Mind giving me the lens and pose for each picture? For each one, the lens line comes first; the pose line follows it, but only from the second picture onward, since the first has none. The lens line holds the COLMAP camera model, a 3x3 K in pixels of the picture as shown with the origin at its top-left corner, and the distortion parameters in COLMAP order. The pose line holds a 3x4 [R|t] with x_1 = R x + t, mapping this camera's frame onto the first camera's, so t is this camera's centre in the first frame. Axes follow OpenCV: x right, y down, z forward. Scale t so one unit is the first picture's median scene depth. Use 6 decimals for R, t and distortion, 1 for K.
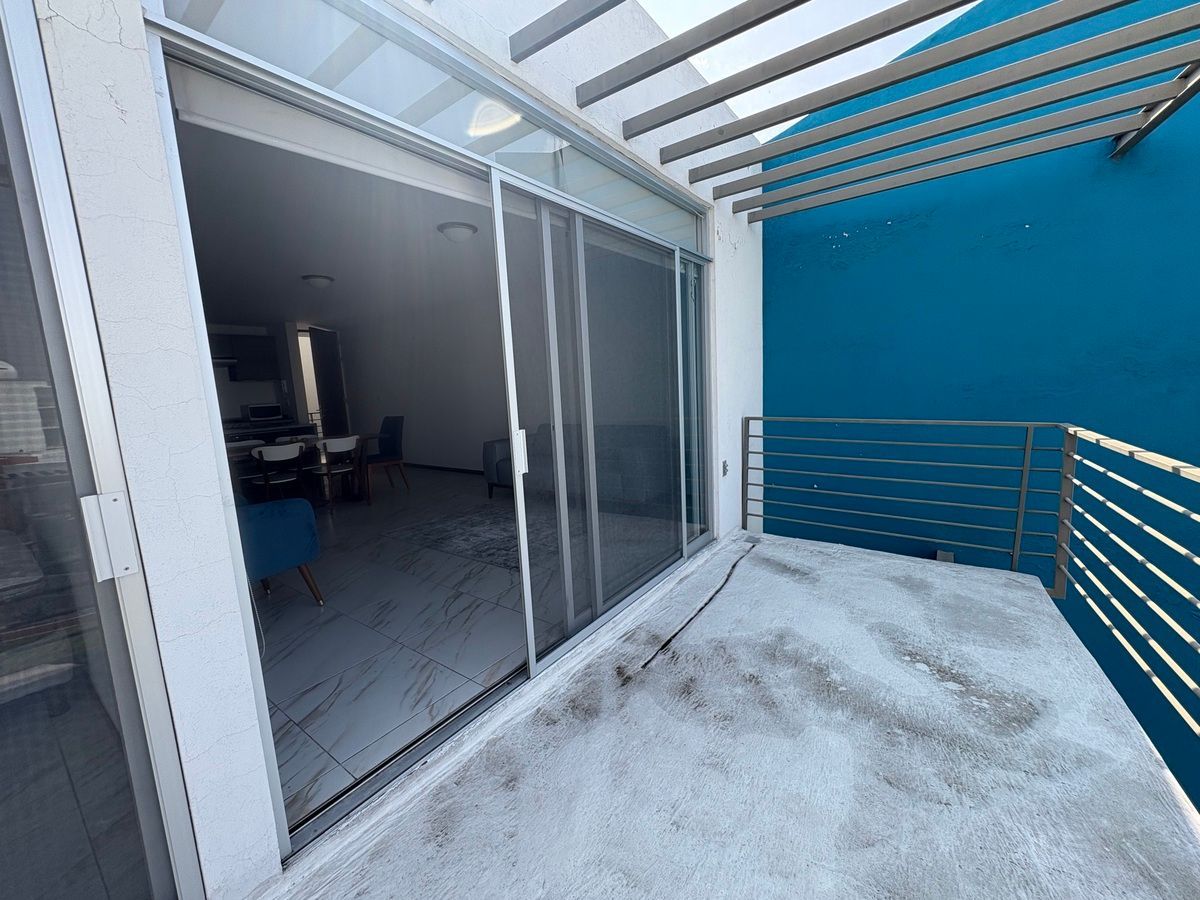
lens RADIAL K [[473.8, 0, 600.0], [0, 473.8, 450.0], [0, 0, 1]] dist [0.000243, 0.000013]
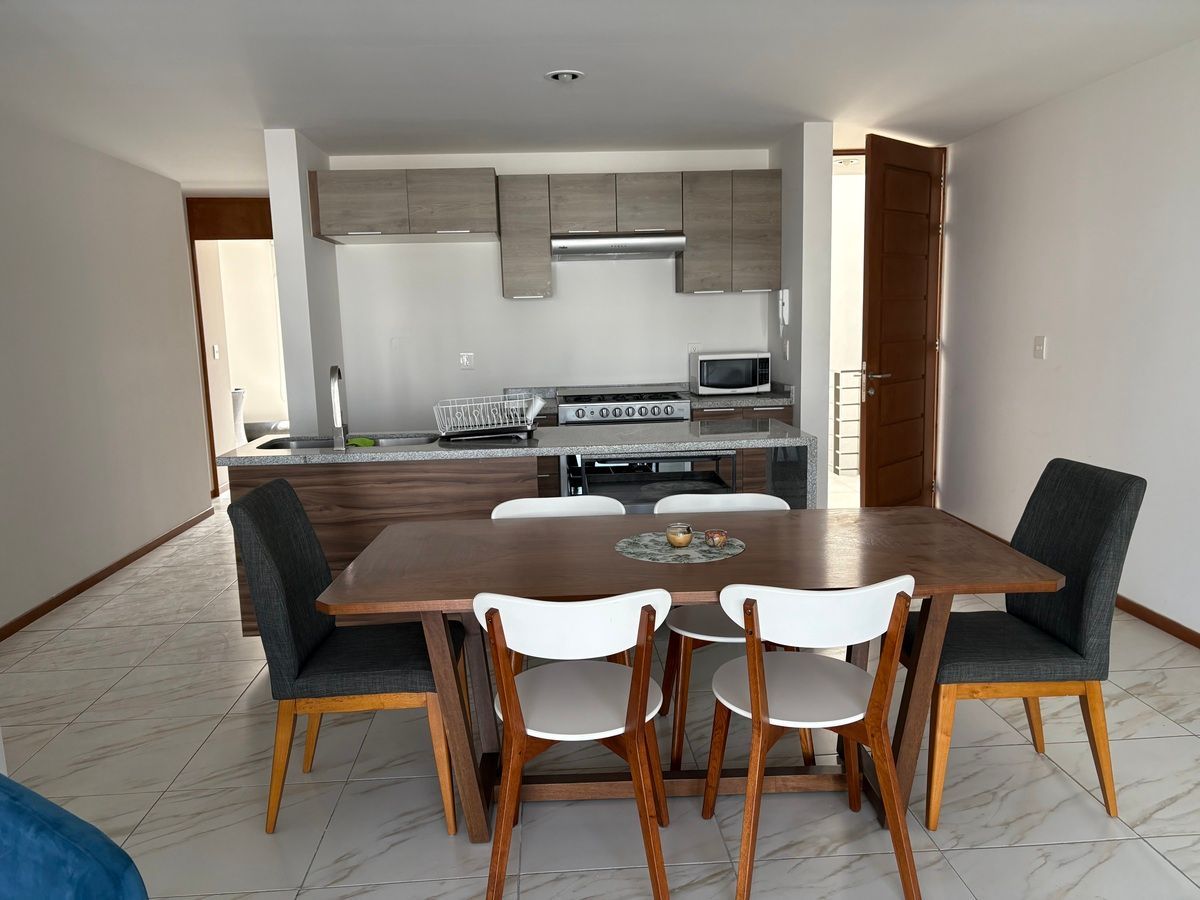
lens RADIAL K [[906.4, 0, 600.0], [0, 906.4, 450.0], [0, 0, 1]] dist [0.041390, -0.056077]
pose [[0.639259, 0.136963, -0.756696, -0.217492], [-0.111051, 0.990139, 0.085400, -0.071103], [0.760931, 0.029439, 0.648165, 0.453911]]
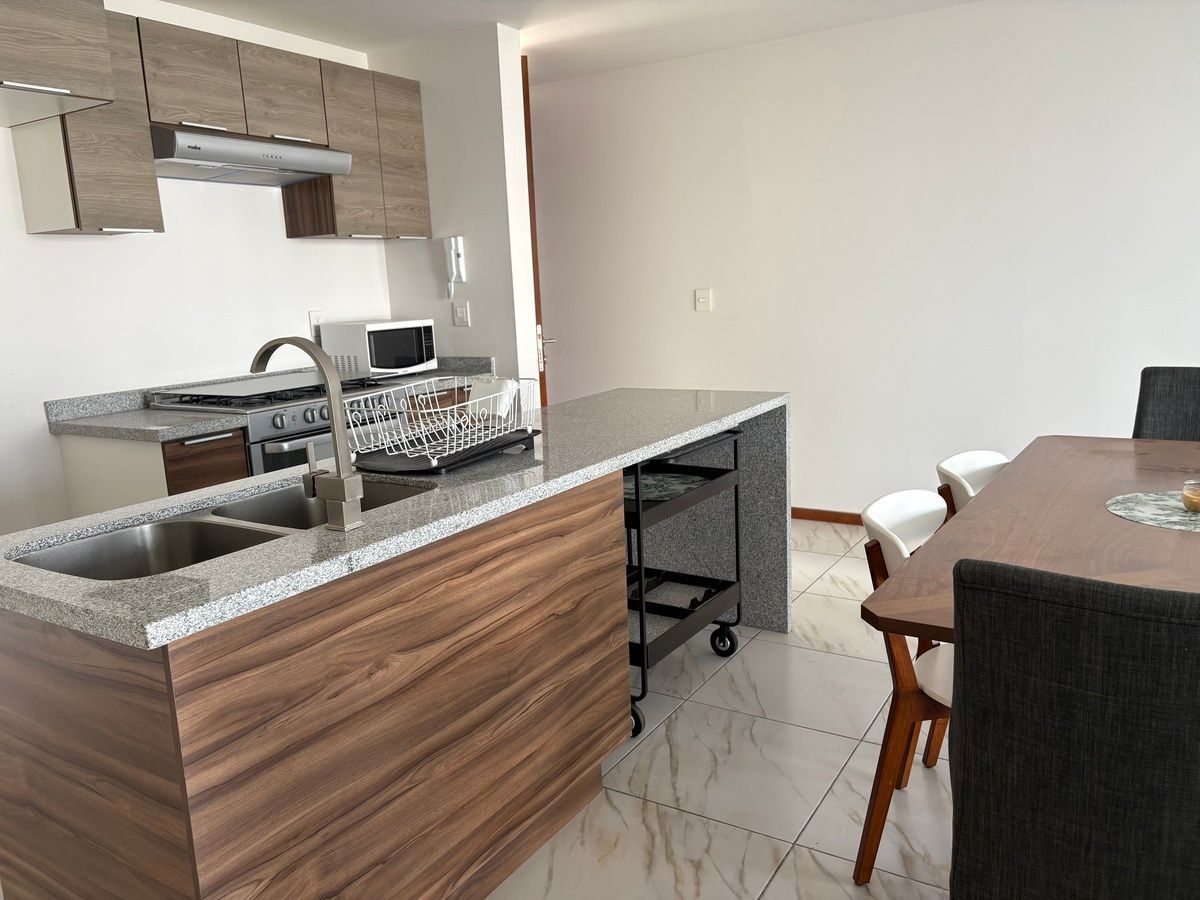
lens RADIAL K [[906.4, 0, 600.0], [0, 906.4, 450.0], [0, 0, 1]] dist [0.041390, -0.056077]
pose [[0.997003, -0.012352, 0.076371, -0.639954], [0.009538, 0.999266, 0.037097, -0.038966], [-0.076773, -0.036258, 0.996389, 0.449485]]
